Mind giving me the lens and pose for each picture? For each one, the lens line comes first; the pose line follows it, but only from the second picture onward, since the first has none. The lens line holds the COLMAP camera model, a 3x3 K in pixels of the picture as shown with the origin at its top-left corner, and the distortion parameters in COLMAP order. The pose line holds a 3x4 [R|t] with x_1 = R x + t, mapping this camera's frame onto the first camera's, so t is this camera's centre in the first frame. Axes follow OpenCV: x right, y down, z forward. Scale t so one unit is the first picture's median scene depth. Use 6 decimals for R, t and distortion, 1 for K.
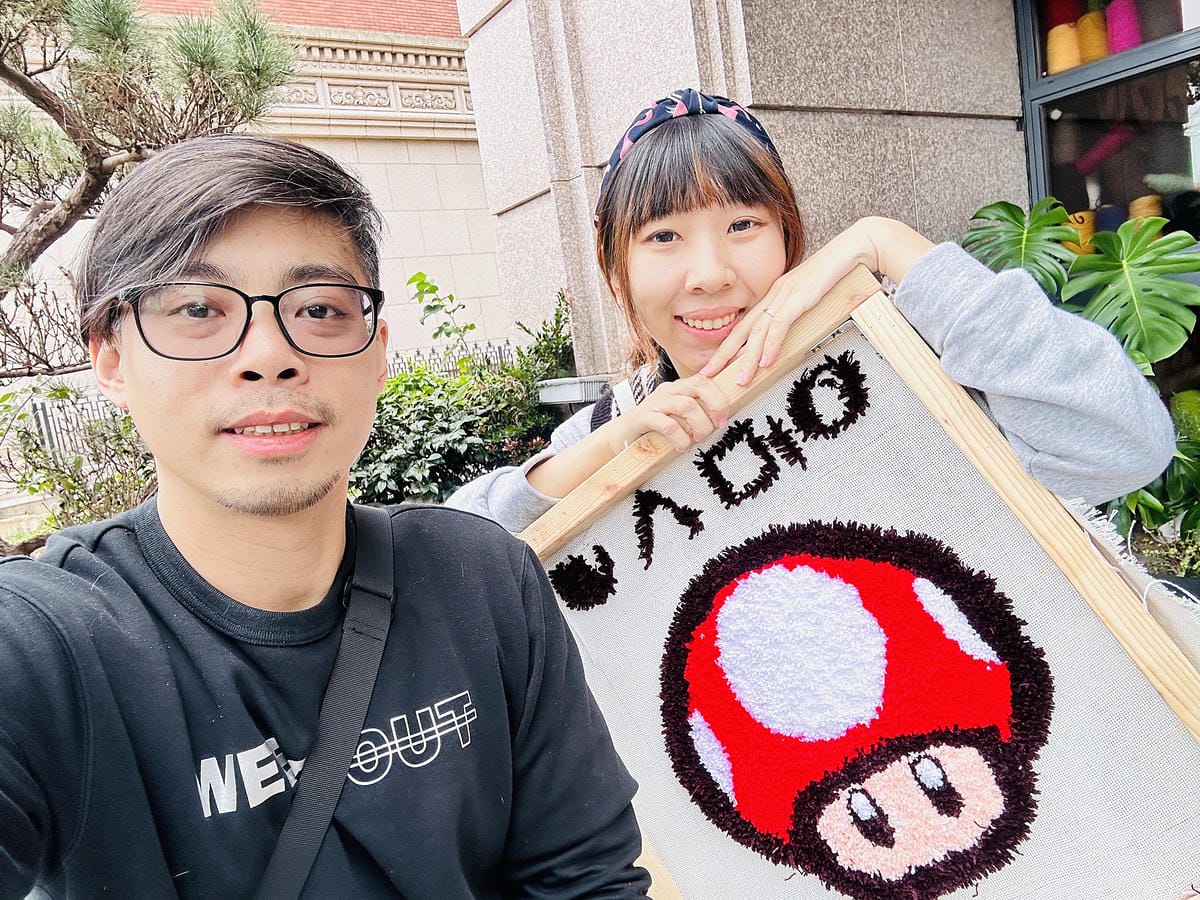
lens RADIAL K [[813.2, 0, 605.9], [0, 813.2, 456.6], [0, 0, 1]] dist [0.004196, -0.009540]
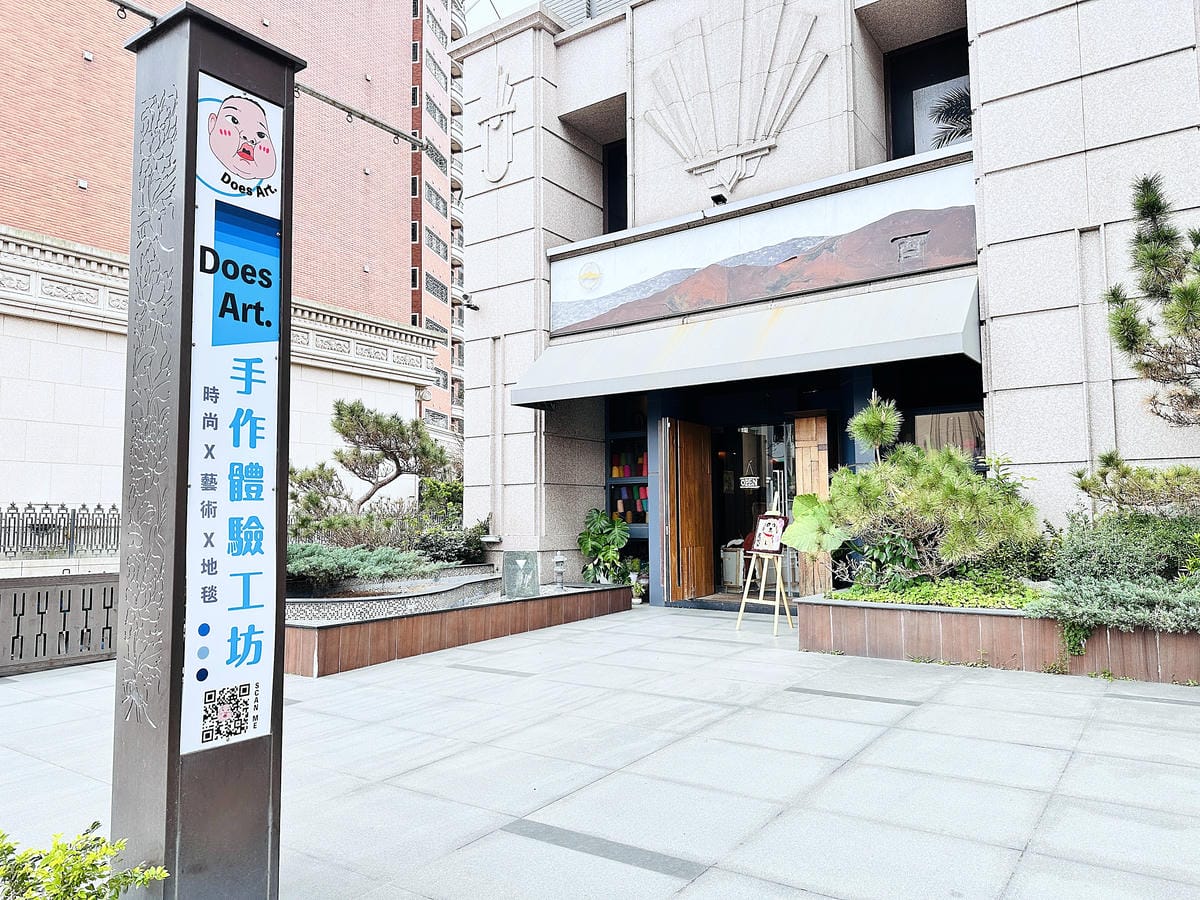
lens RADIAL K [[855.6, 0, 599.1], [0, 855.6, 451.0], [0, 0, 1]] dist [0.020430, 0.000051]
pose [[0.933626, 0.170043, 0.315322, -1.007022], [-0.087617, 0.961826, -0.259258, 0.586849], [-0.347370, 0.214422, 0.912884, -3.312086]]
